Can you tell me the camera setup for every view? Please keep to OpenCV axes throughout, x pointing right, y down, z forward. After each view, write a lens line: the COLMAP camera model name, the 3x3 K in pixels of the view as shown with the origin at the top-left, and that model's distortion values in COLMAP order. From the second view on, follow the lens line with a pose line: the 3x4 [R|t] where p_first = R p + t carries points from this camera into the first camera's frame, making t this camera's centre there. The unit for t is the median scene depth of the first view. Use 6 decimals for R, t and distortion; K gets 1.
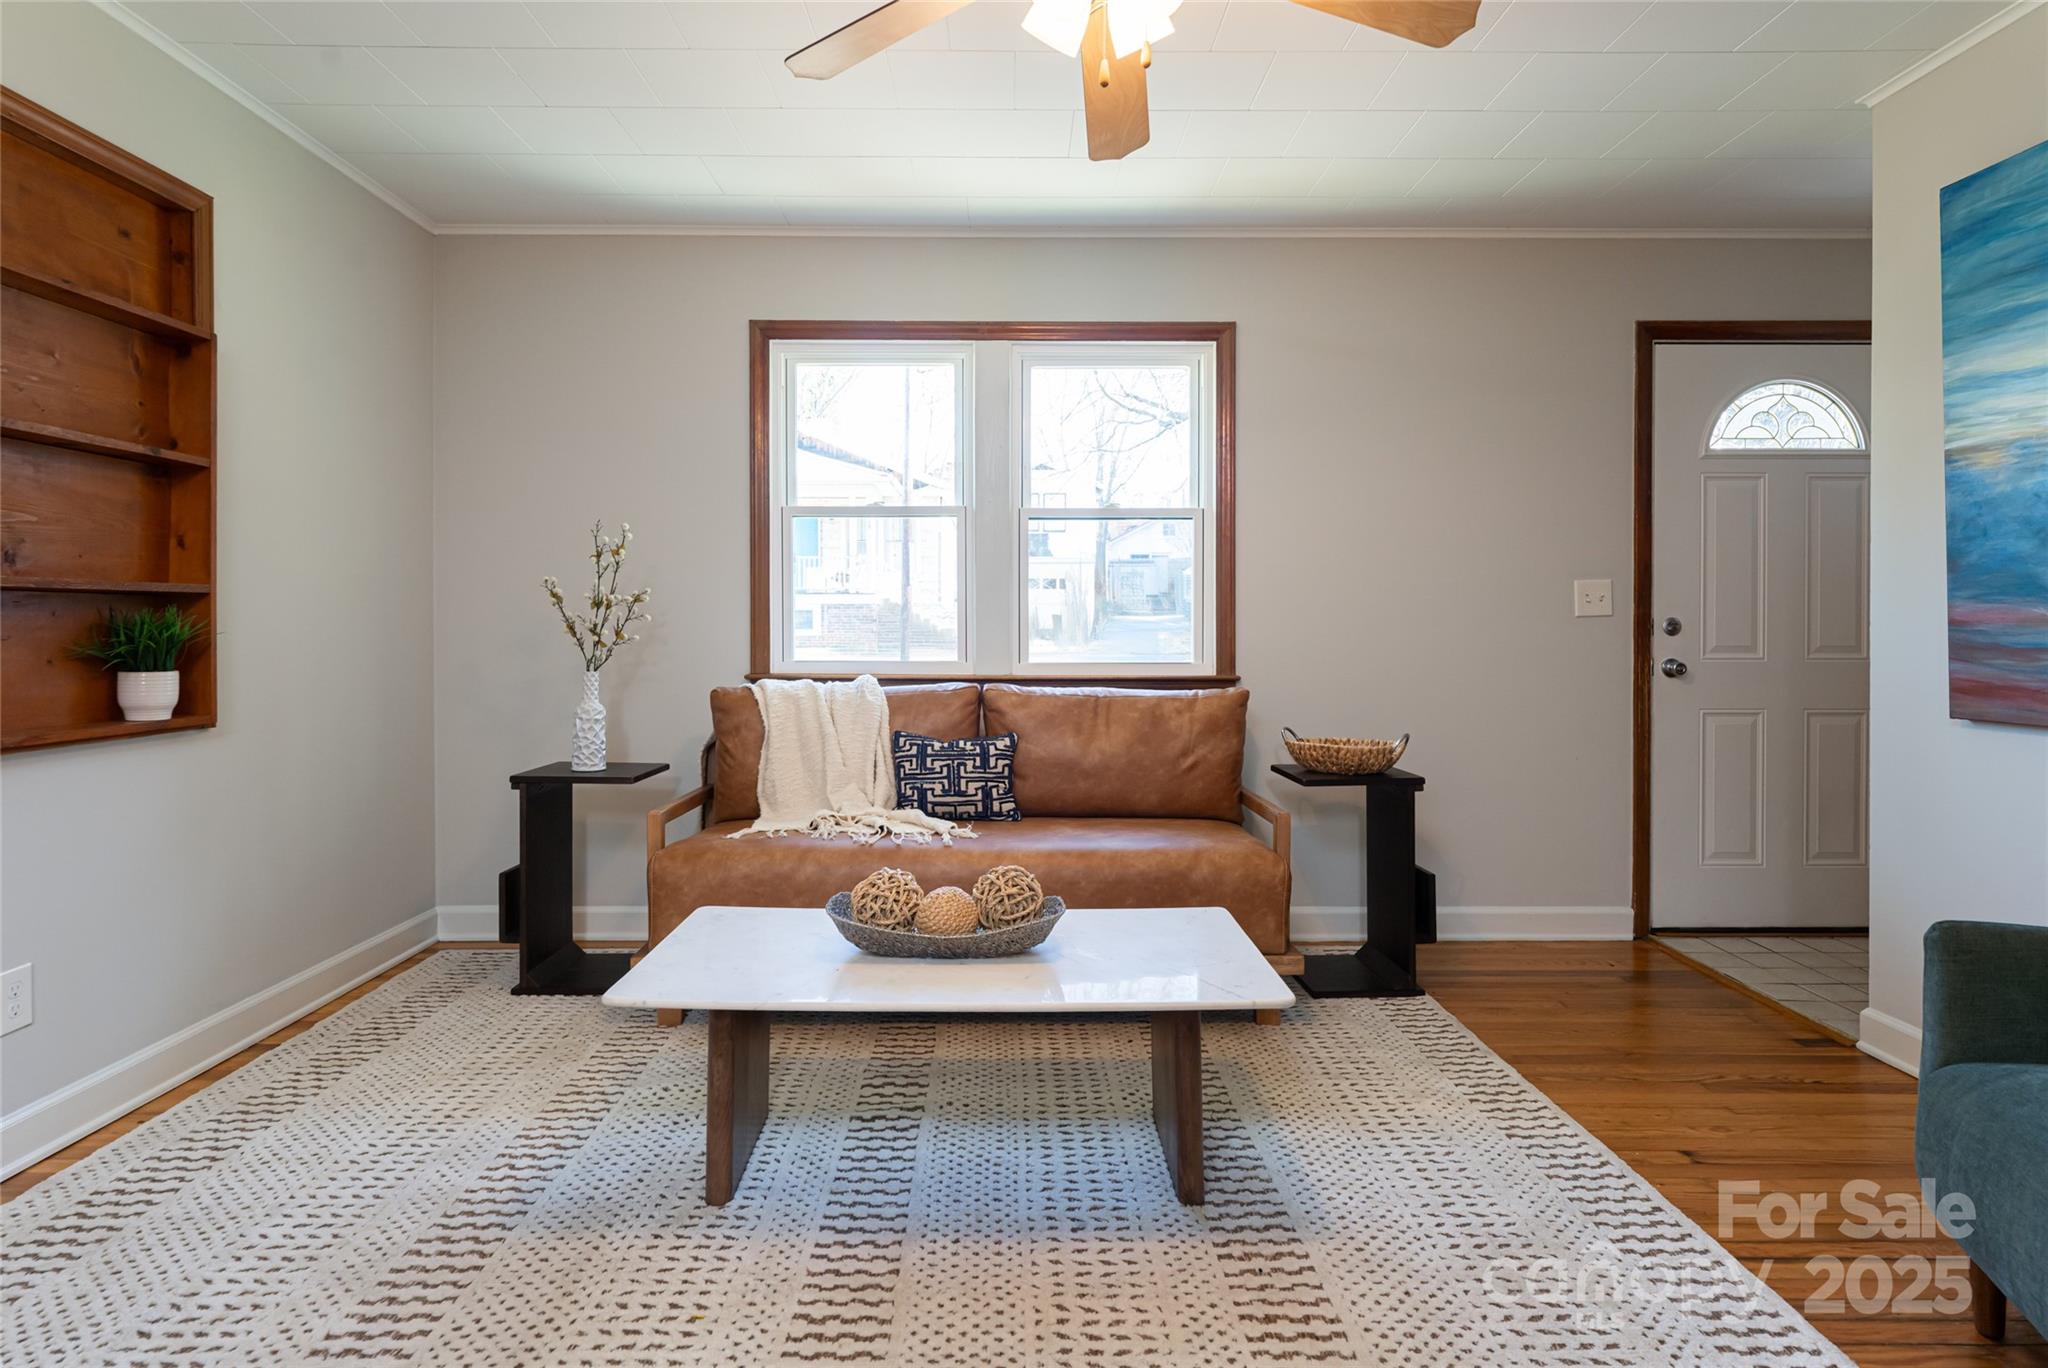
lens RADIAL K [[1134.7, 0, 1015.5], [0, 1134.7, 631.3], [0, 0, 1]] dist [-0.000215, 0.001081]
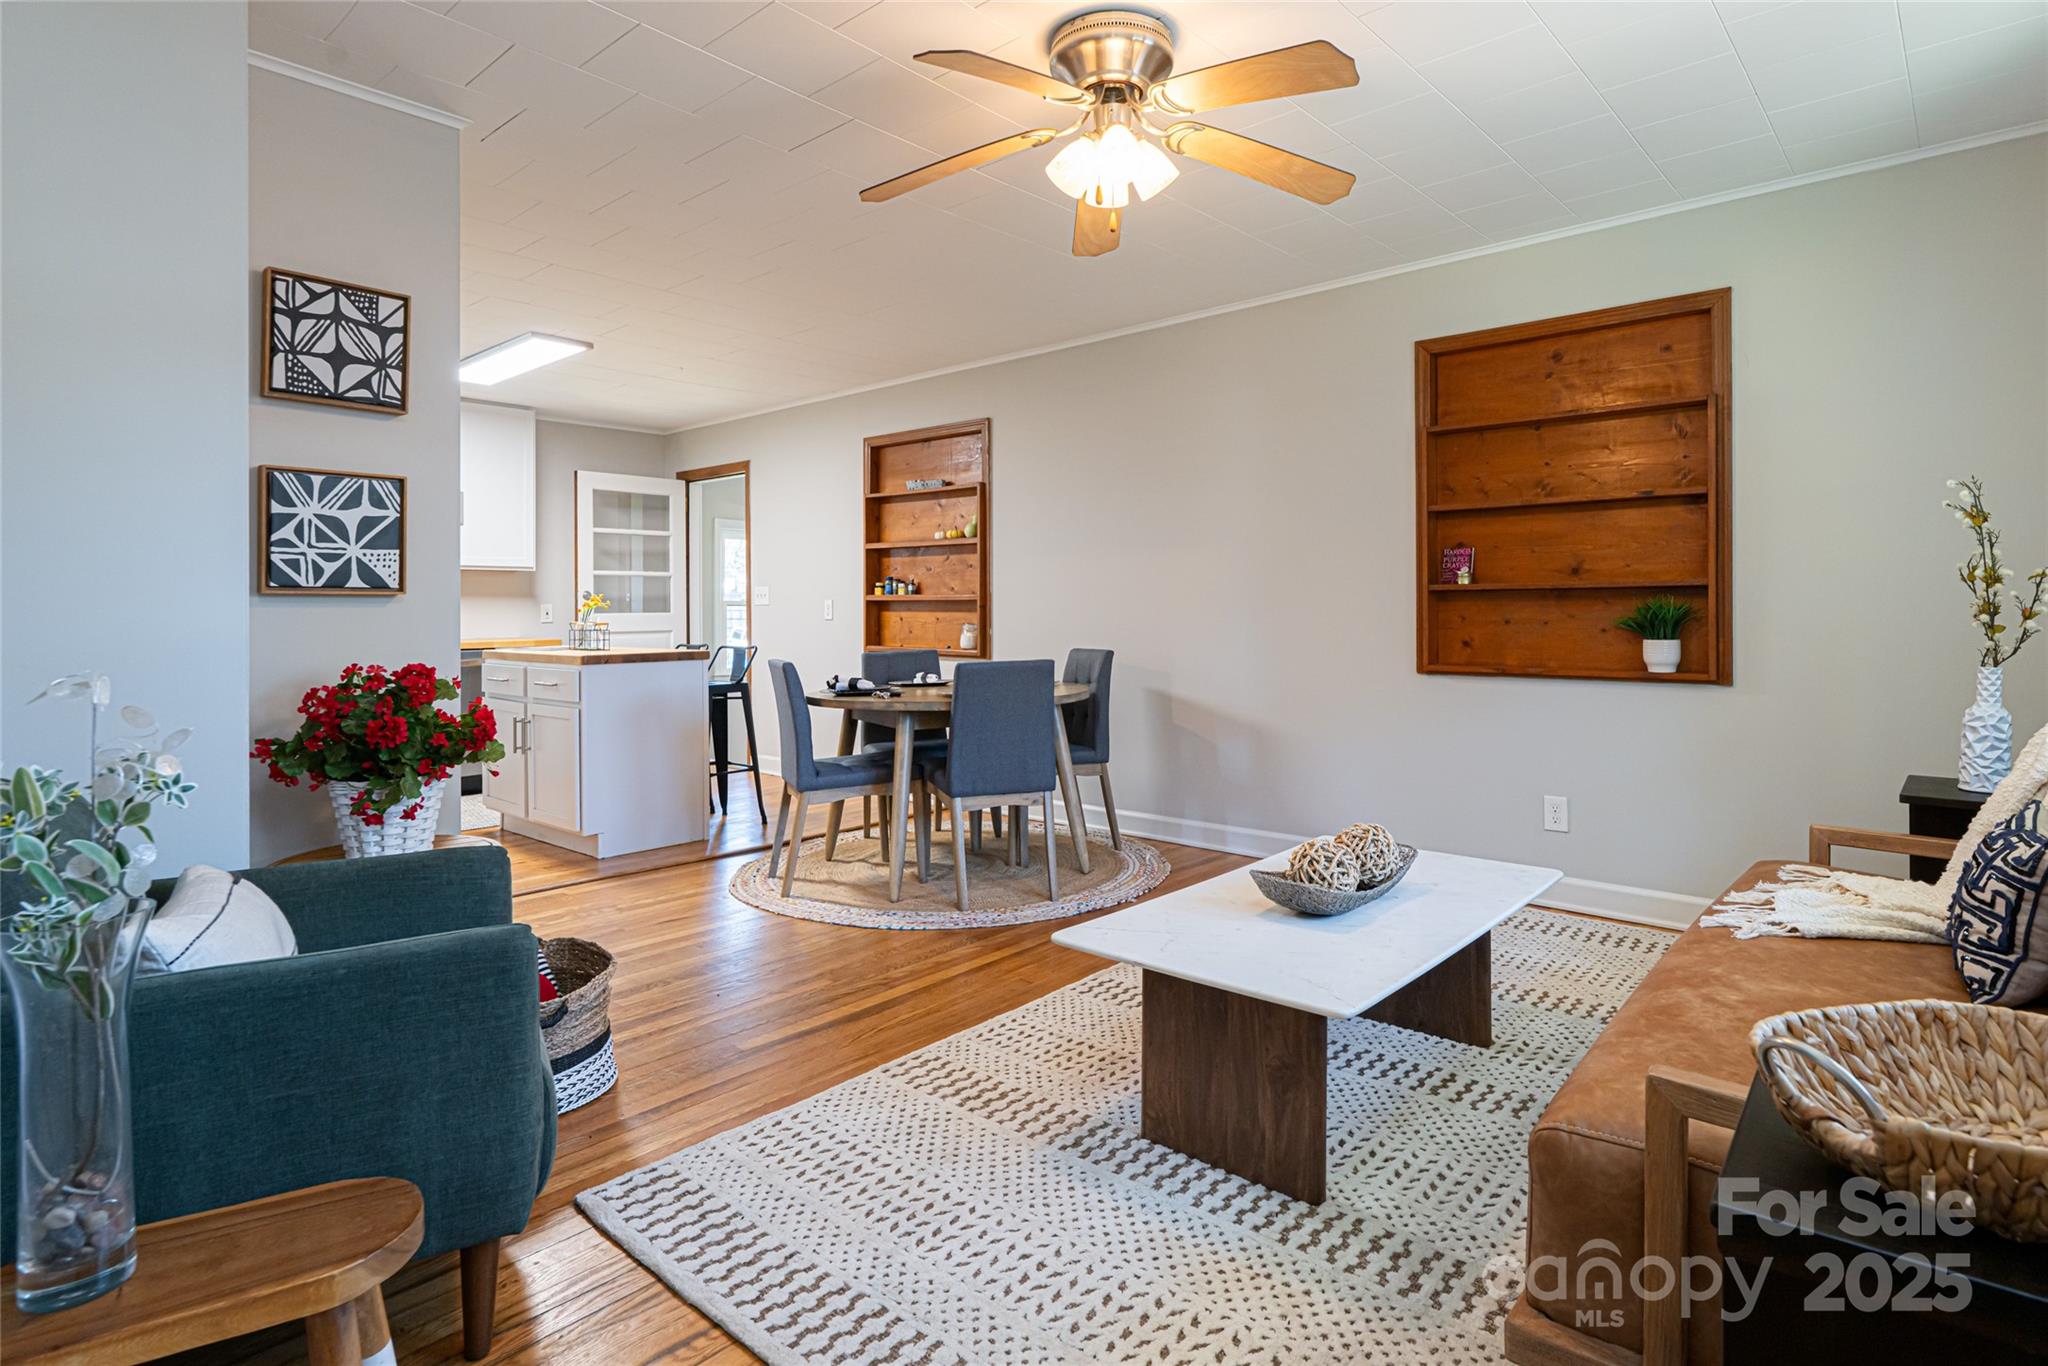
lens RADIAL K [[1094.9, 0, 1023.5], [0, 1094.9, 604.0], [0, 0, 1]] dist [-0.006676, -0.000260]
pose [[-0.690947, -0.001938, -0.722903, 0.646496], [-0.000150, 0.999997, -0.002538, -0.006164], [0.722905, -0.001646, -0.690945, 1.055568]]
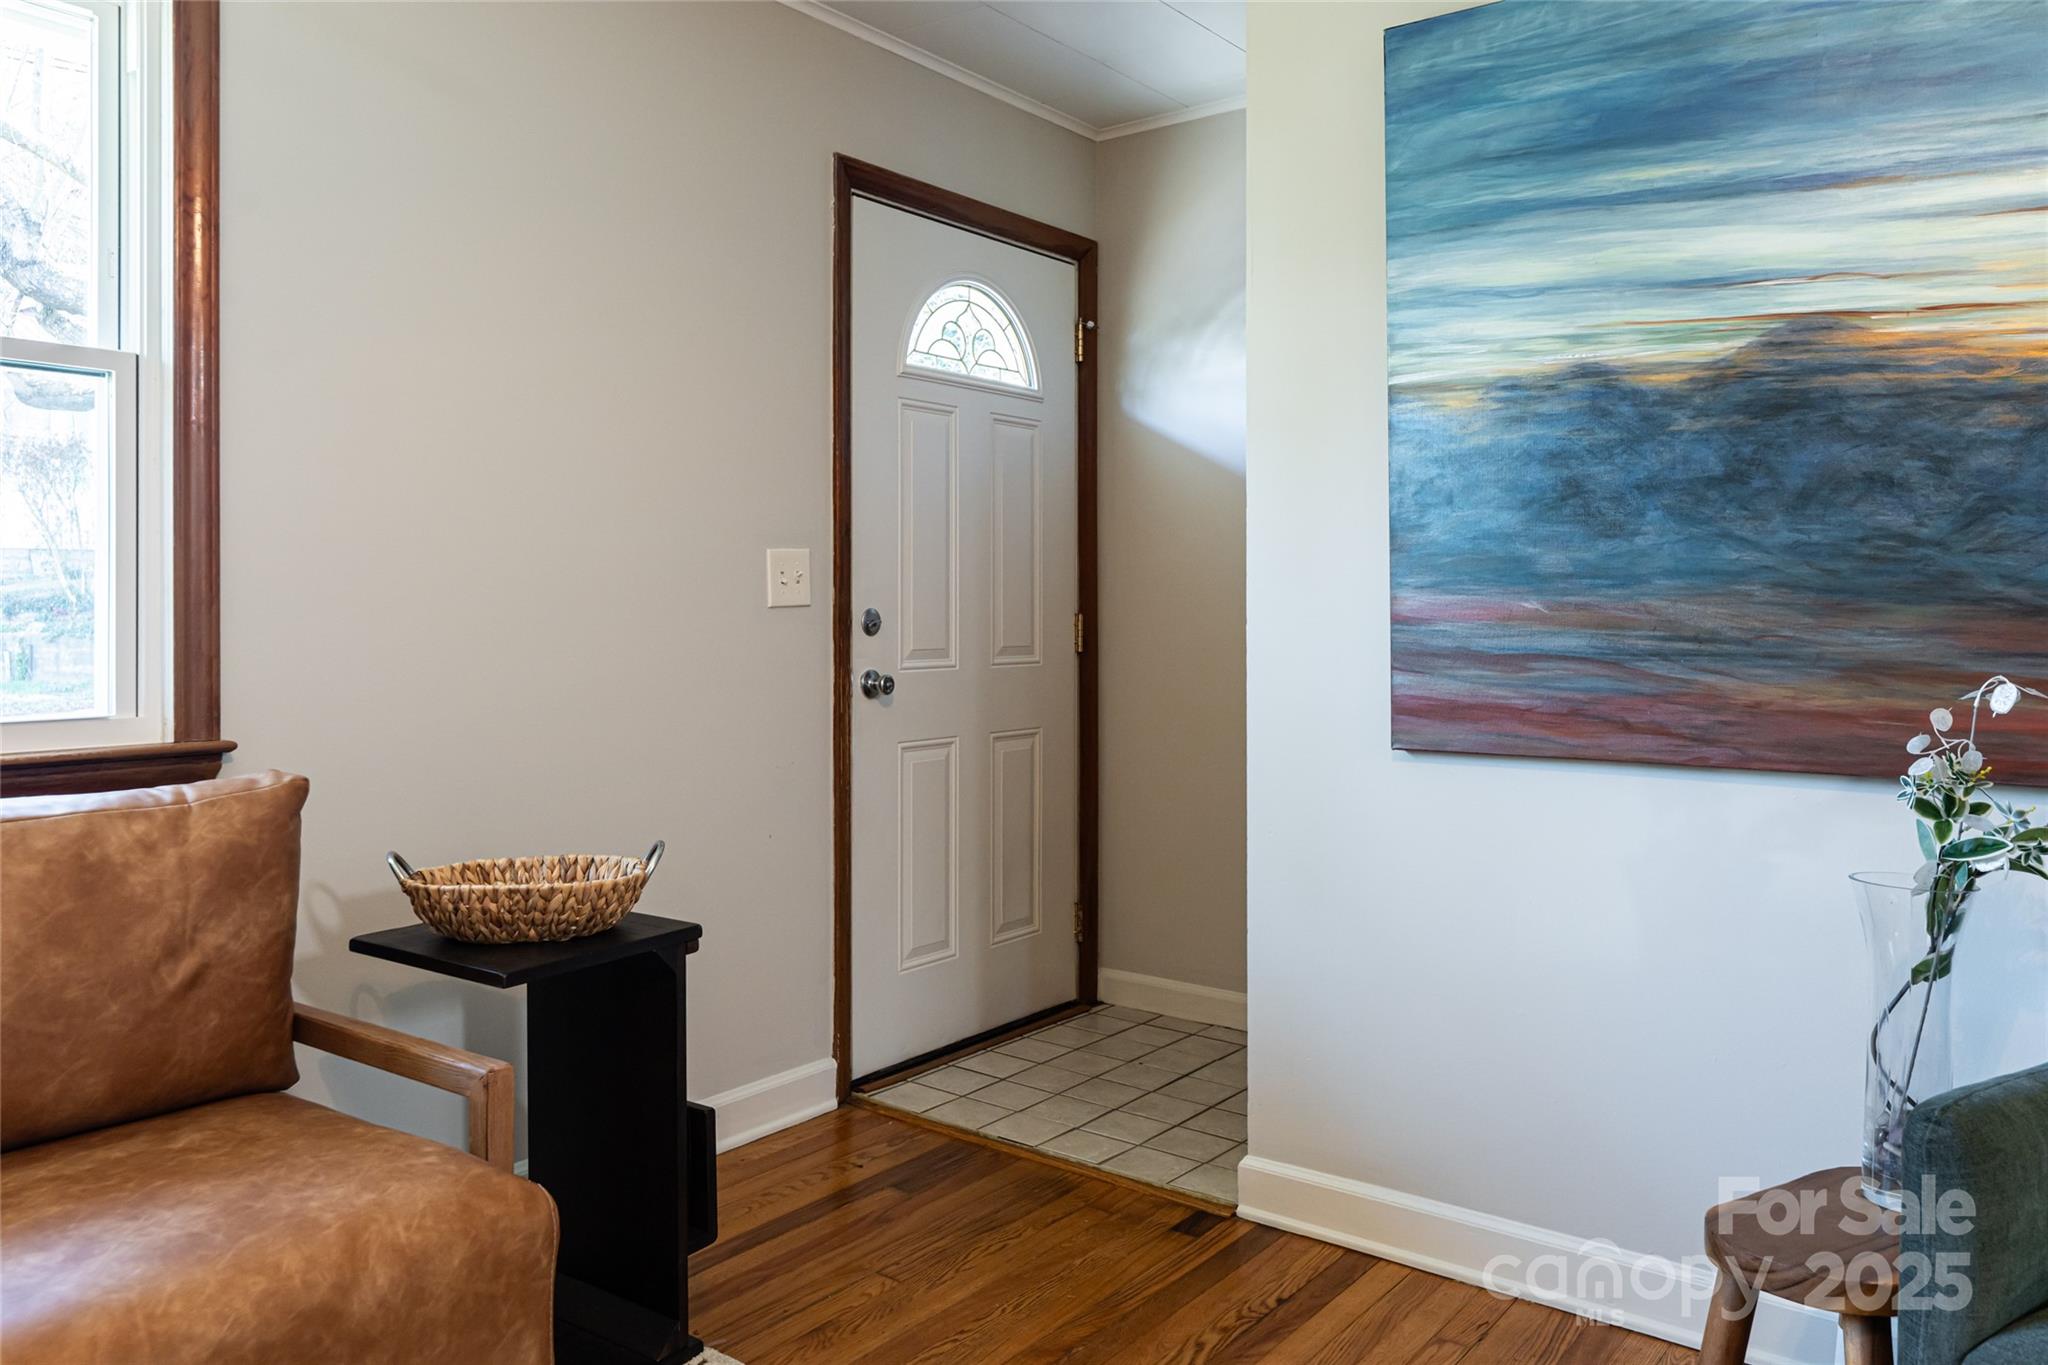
lens RADIAL K [[1501.3, 0, 938.8], [0, 1501.3, 603.2], [0, 0, 1]] dist [-0.001364, 0.001075]
pose [[0.637705, 0.002134, 0.770278, -0.088152], [0.005286, 0.999960, -0.007147, -0.009833], [-0.770263, 0.008629, 0.637668, 0.460175]]
